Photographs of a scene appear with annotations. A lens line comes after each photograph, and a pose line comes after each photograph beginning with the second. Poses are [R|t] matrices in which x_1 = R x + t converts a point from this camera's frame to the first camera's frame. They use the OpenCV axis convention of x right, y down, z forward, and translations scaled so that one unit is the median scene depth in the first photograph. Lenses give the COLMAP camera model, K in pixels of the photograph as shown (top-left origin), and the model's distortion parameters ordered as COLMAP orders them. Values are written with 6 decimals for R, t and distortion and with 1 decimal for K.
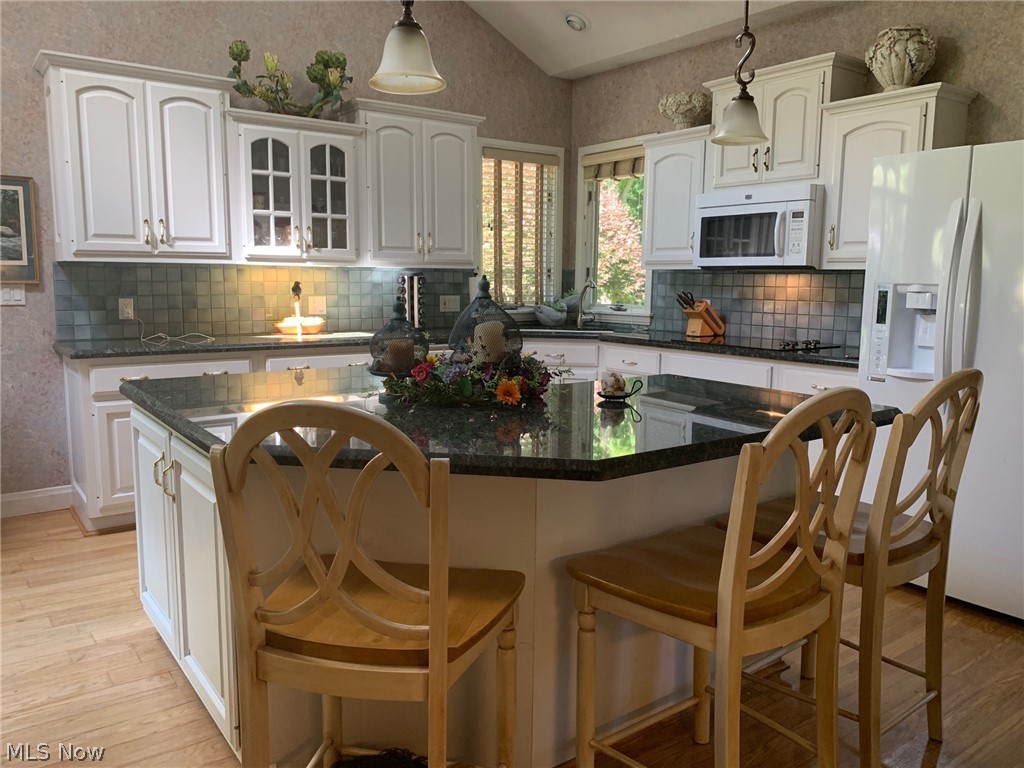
lens RADIAL K [[794.0, 0, 512.0], [0, 794.0, 384.0], [0, 0, 1]] dist [0.010096, 0.001970]
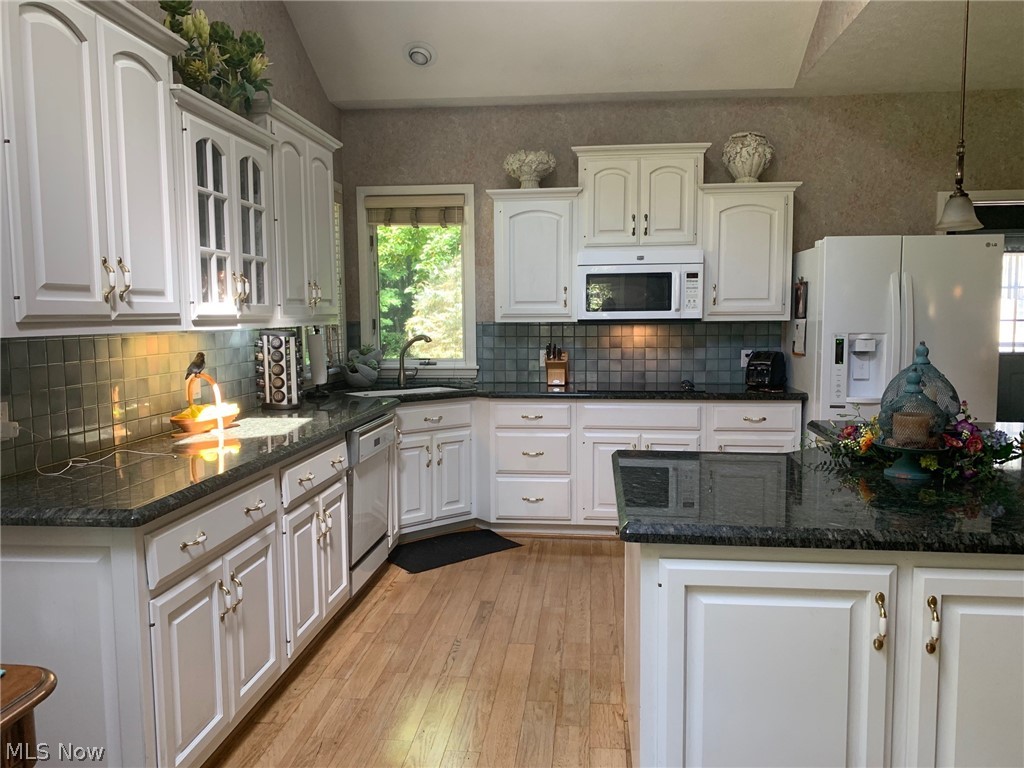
lens RADIAL K [[798.2, 0, 512.0], [0, 798.2, 384.0], [0, 0, 1]] dist [0.058110, -0.000511]
pose [[0.668566, -0.079492, 0.739392, -0.648013], [0.113529, 0.993526, 0.004159, -0.081649], [-0.734936, 0.081161, 0.673262, 0.378451]]
